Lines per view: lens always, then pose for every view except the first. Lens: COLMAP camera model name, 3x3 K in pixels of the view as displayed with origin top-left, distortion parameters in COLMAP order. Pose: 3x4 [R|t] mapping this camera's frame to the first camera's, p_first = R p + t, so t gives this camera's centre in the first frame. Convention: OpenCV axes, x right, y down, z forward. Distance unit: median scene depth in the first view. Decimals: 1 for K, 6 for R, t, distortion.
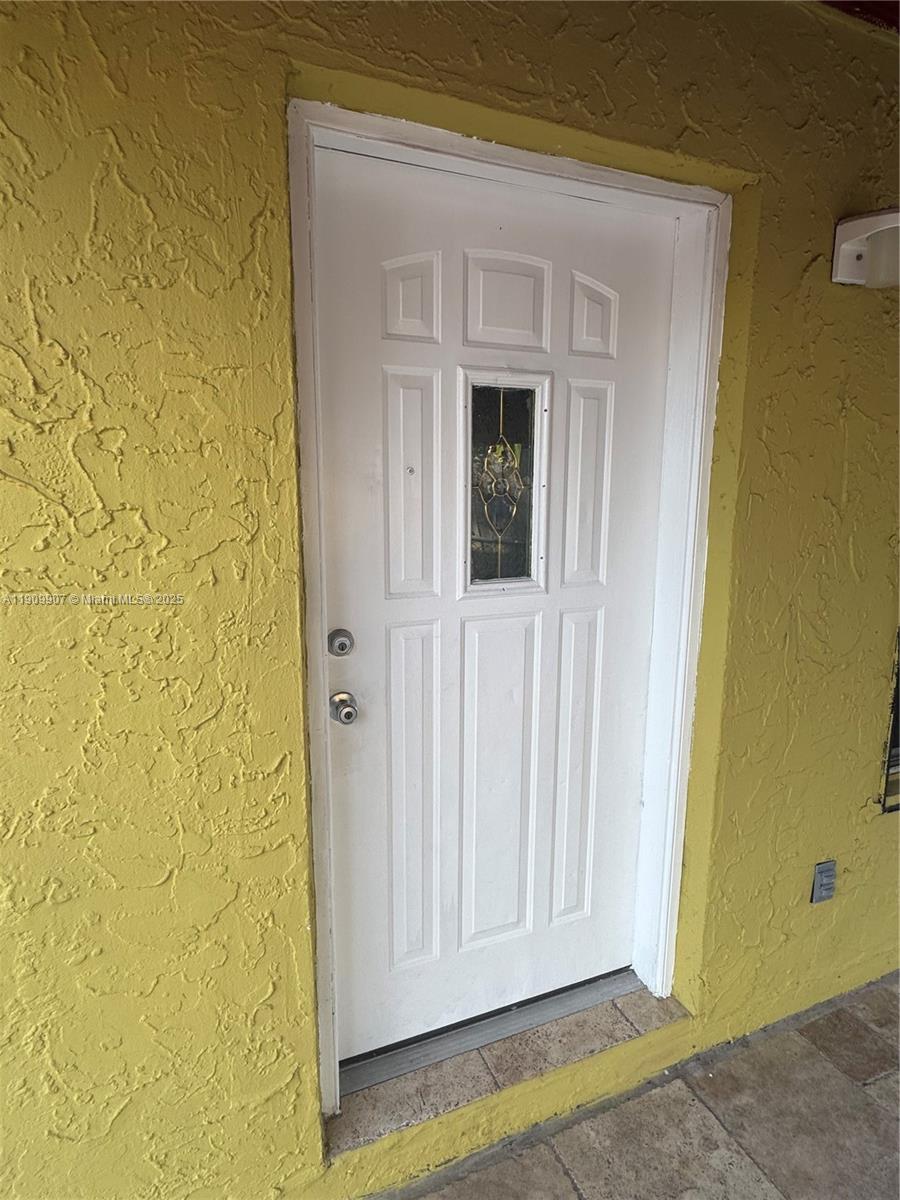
lens RADIAL K [[664.8, 0, 450.0], [0, 664.8, 600.0], [0, 0, 1]] dist [-0.000985, -0.000365]
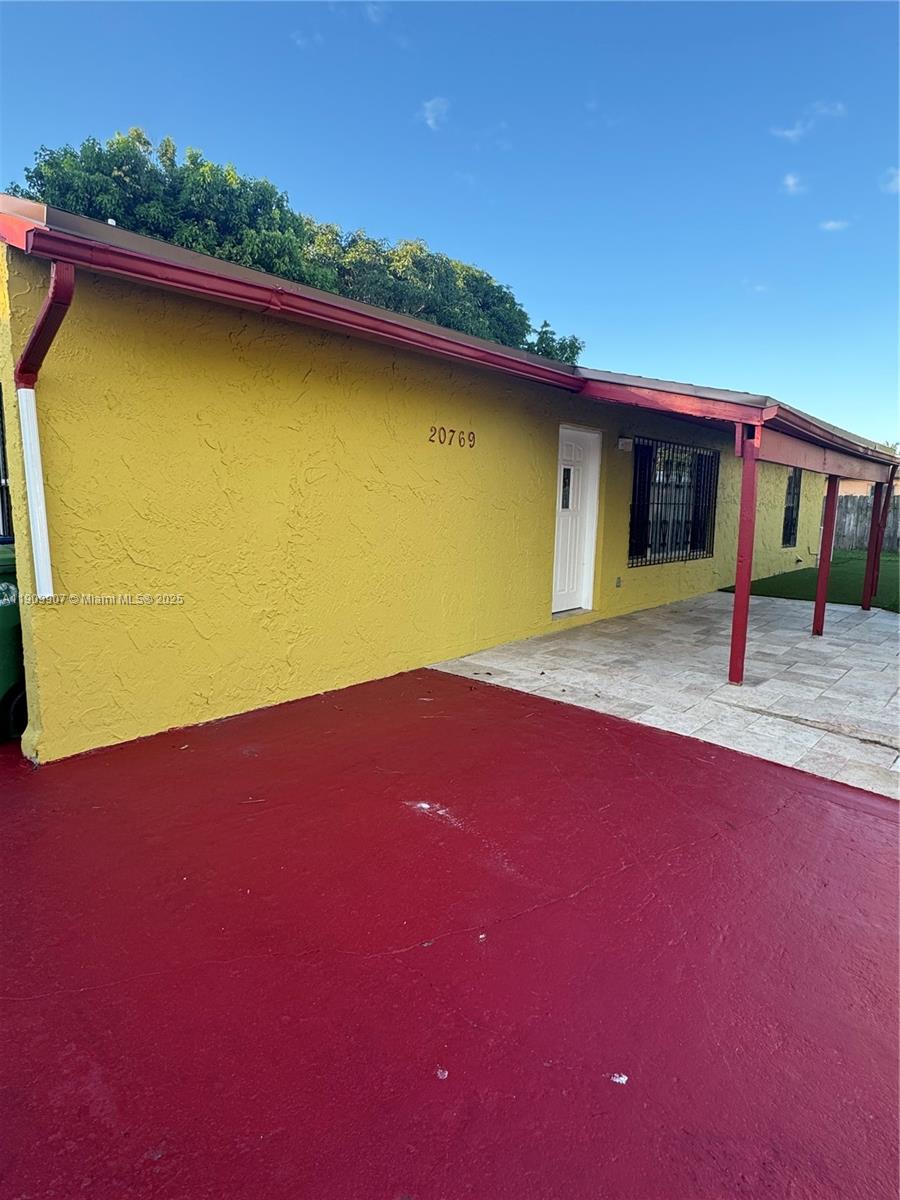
lens RADIAL K [[664.8, 0, 450.0], [0, 664.8, 600.0], [0, 0, 1]] dist [-0.000985, -0.000365]
pose [[0.903362, -0.044371, 0.426578, -2.718639], [0.055882, 0.998332, -0.014499, 0.645343], [-0.425223, 0.036936, 0.904335, -2.908917]]
